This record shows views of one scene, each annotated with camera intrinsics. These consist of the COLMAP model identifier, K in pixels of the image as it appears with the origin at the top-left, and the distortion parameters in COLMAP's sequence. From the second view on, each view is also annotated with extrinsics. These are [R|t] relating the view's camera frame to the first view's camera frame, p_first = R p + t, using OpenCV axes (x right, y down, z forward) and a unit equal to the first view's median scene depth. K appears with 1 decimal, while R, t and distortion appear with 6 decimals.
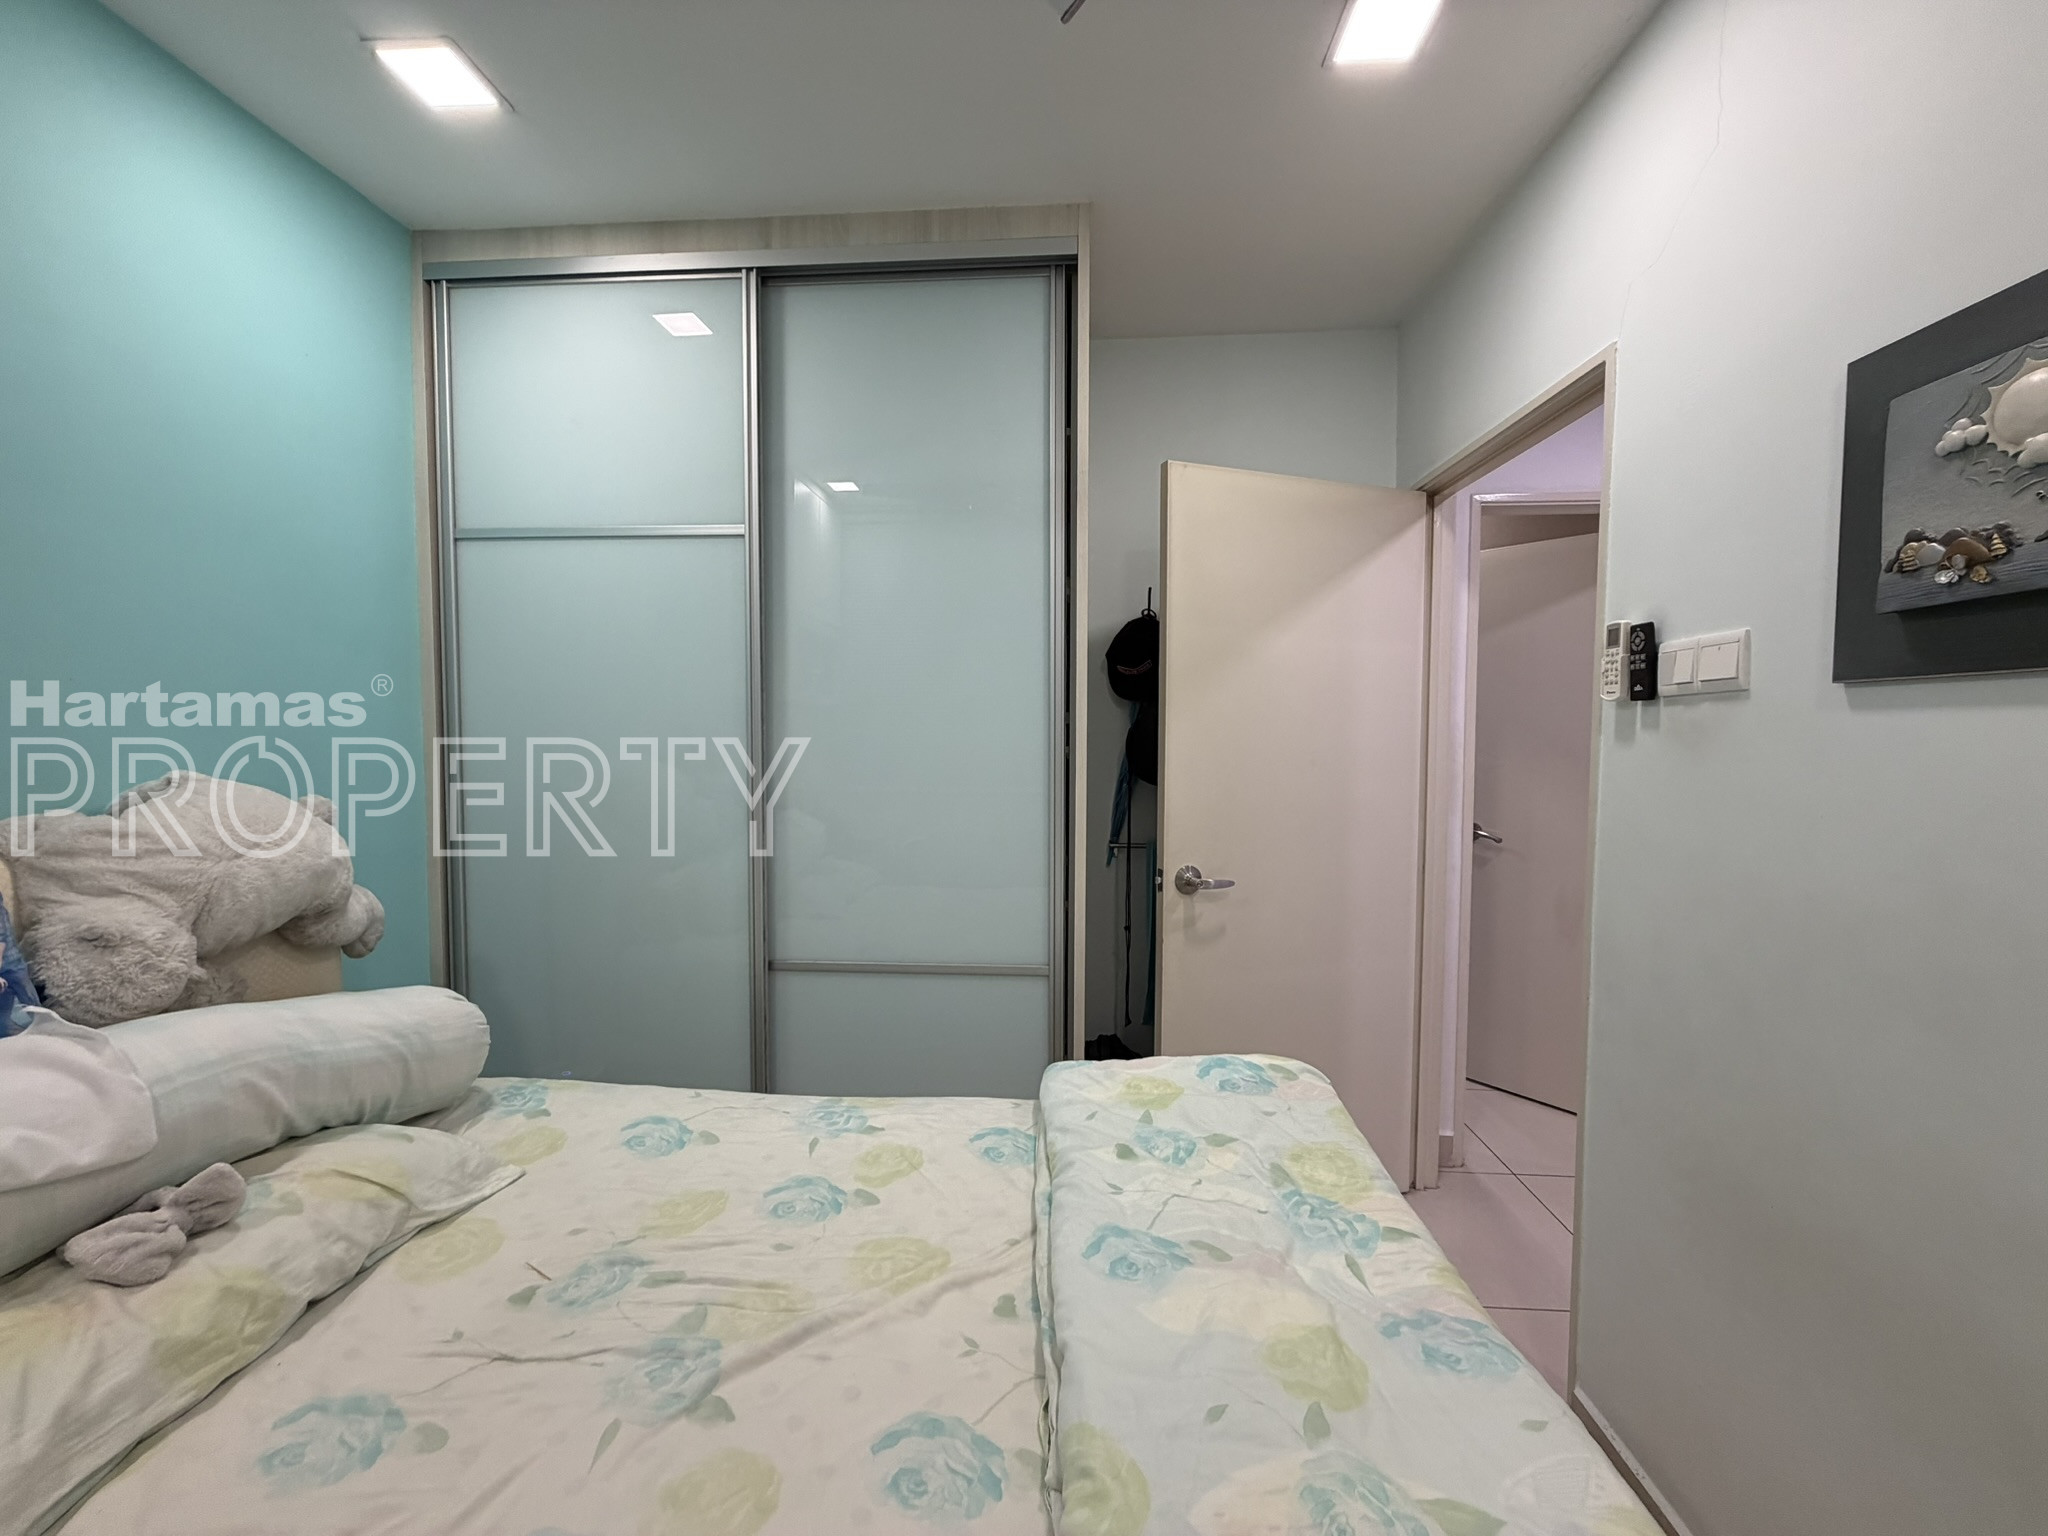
lens RADIAL K [[813.9, 0, 1028.6], [0, 813.9, 763.3], [0, 0, 1]] dist [-0.000013, -0.000076]
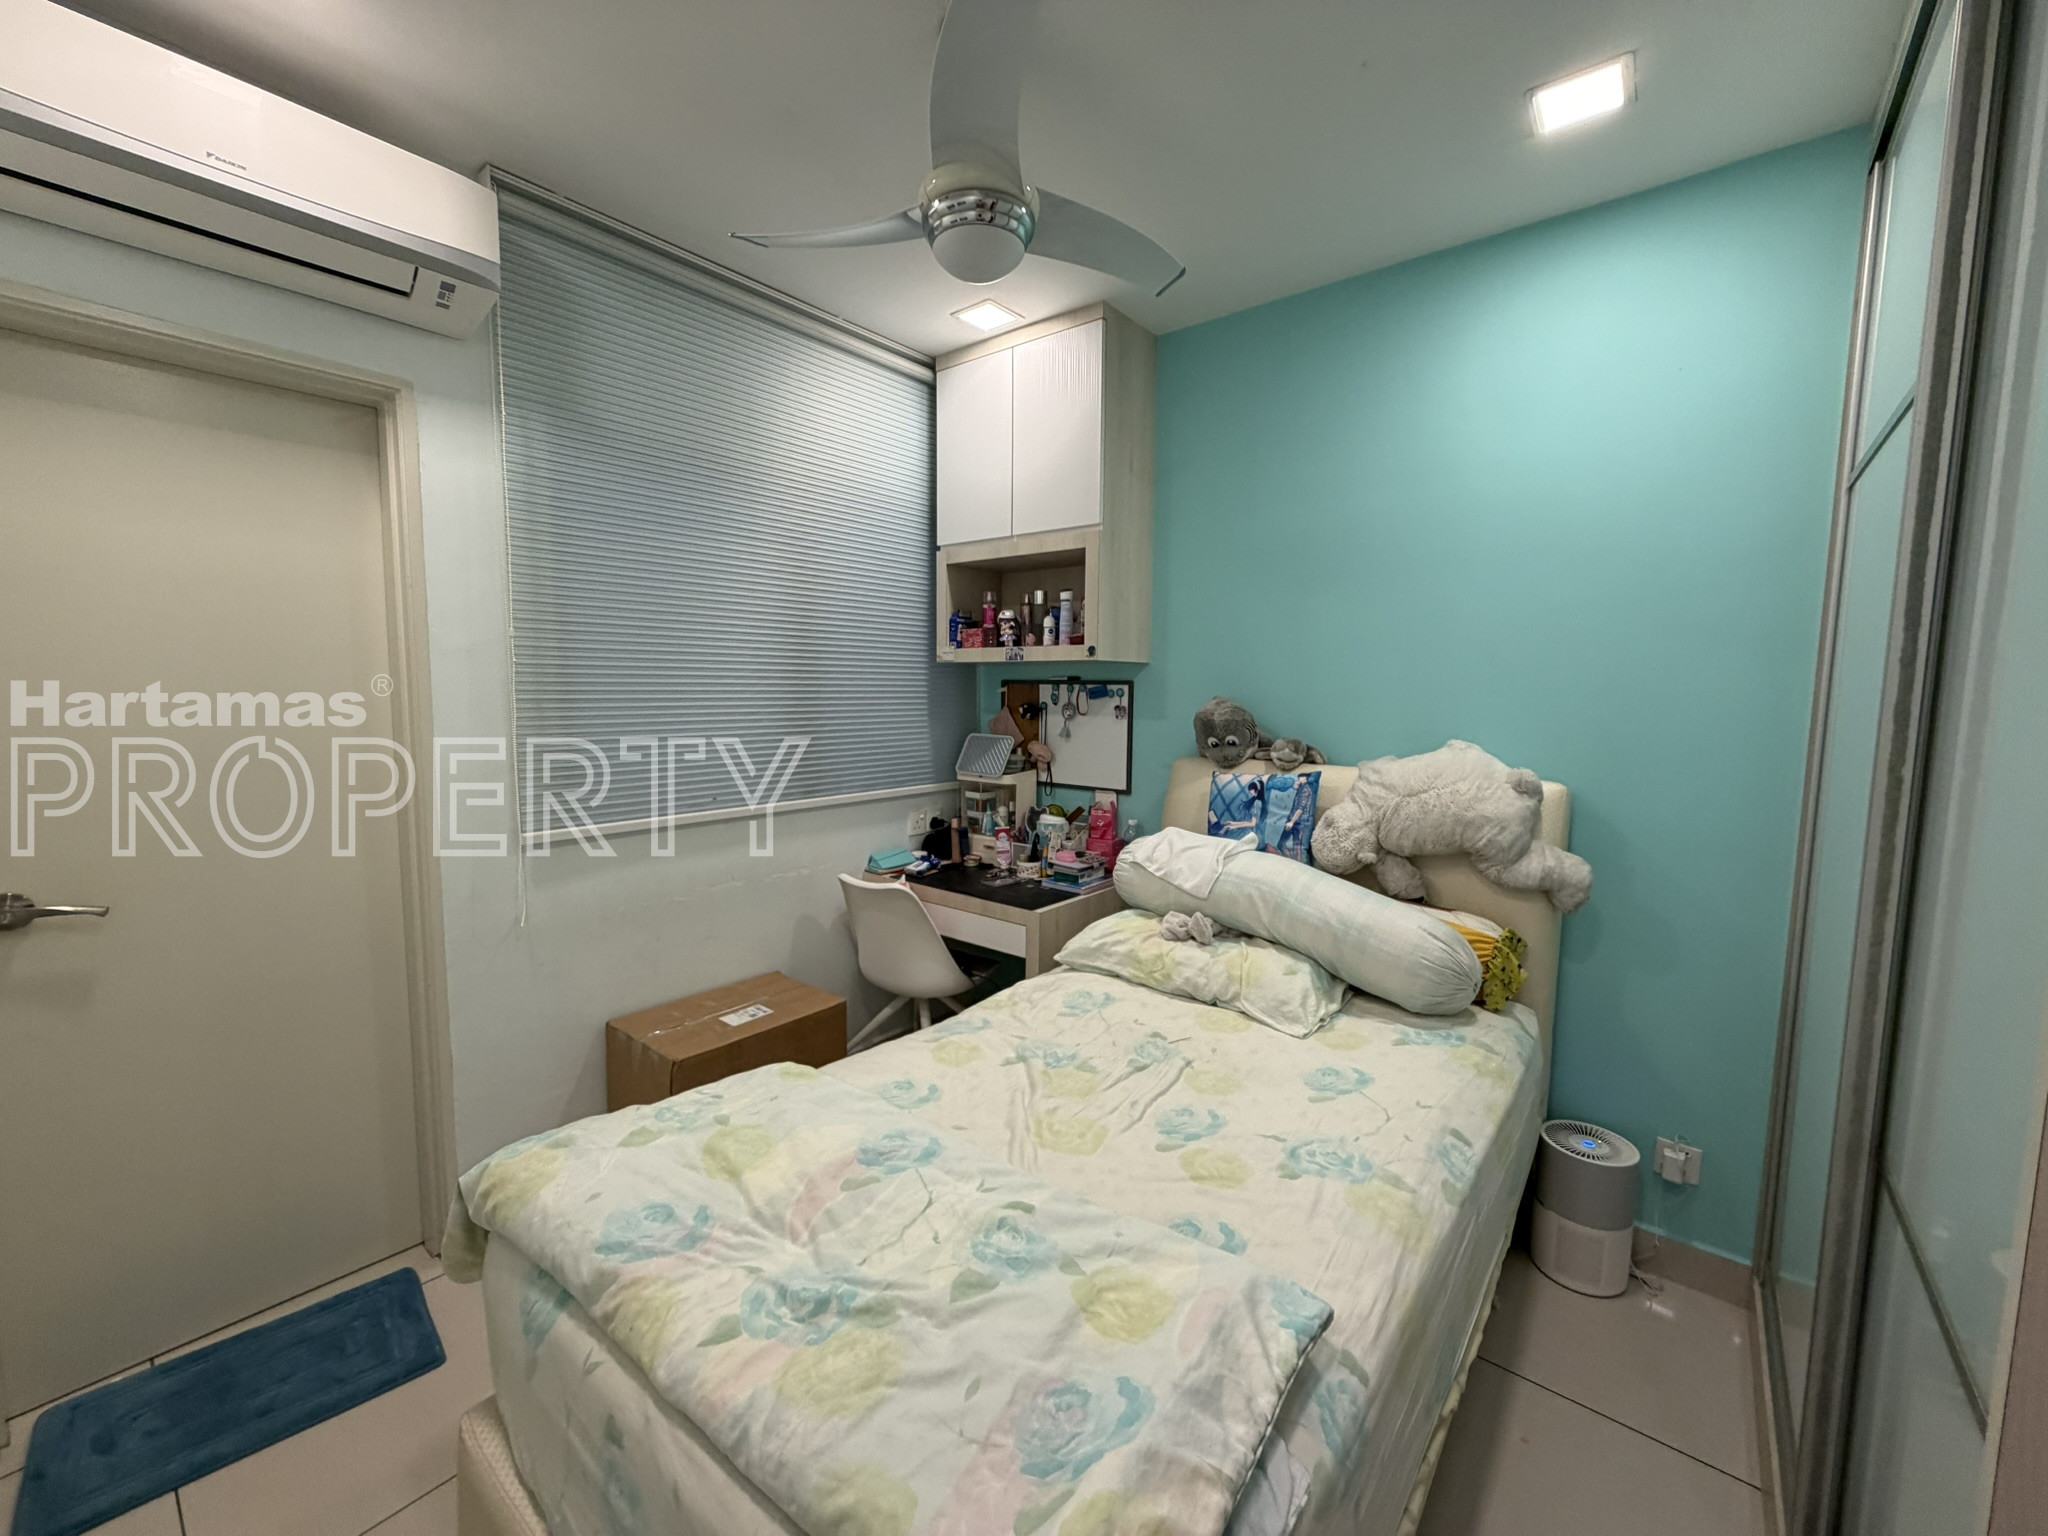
lens RADIAL K [[813.9, 0, 1028.6], [0, 813.9, 763.3], [0, 0, 1]] dist [-0.000013, -0.000076]
pose [[-0.580976, 0.064679, -0.811347, 0.900320], [-0.050121, 0.992103, 0.114979, -0.117373], [0.812376, 0.107466, -0.573146, 1.648568]]
